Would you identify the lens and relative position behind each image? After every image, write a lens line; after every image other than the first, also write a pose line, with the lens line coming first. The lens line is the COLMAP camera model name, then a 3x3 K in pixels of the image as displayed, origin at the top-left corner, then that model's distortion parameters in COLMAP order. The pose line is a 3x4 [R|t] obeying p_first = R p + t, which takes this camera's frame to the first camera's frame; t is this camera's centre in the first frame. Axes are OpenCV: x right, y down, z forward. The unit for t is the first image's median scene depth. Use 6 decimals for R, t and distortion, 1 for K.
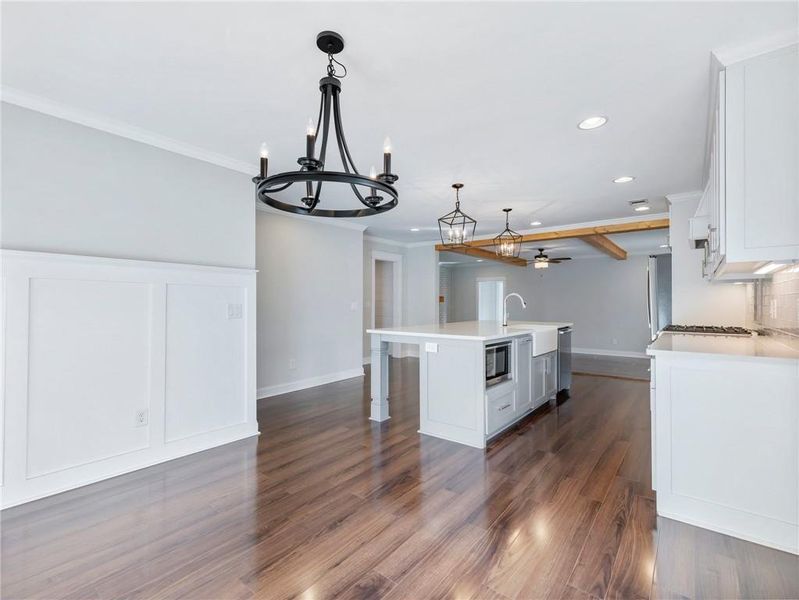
lens RADIAL K [[375.3, 0, 399.5], [0, 375.3, 300.0], [0, 0, 1]] dist [-0.000315, -0.000130]
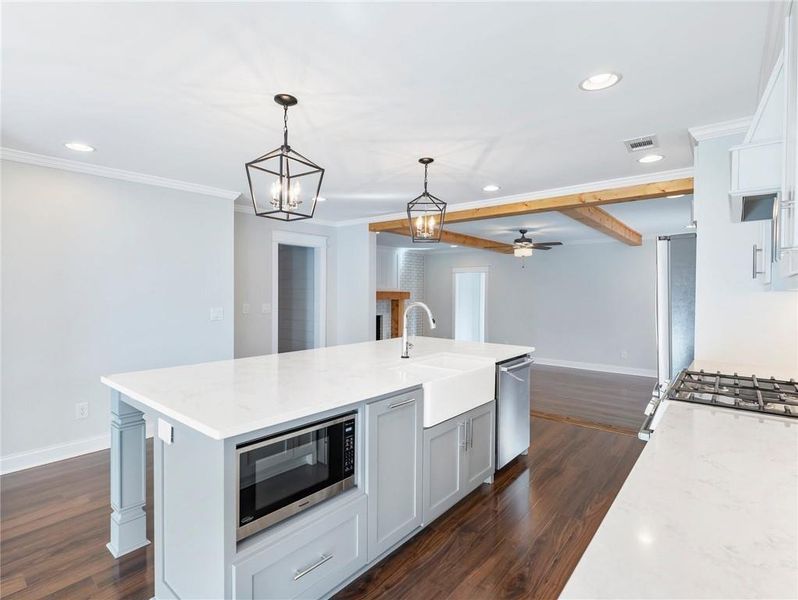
lens RADIAL K [[413.8, 0, 399.0], [0, 413.8, 300.0], [0, 0, 1]] dist [-0.006239, -0.000929]
pose [[0.999929, 0.005113, -0.010777, 0.215391], [-0.004852, 0.999699, 0.024069, -0.027311], [0.010896, -0.024015, 0.999652, 0.282614]]
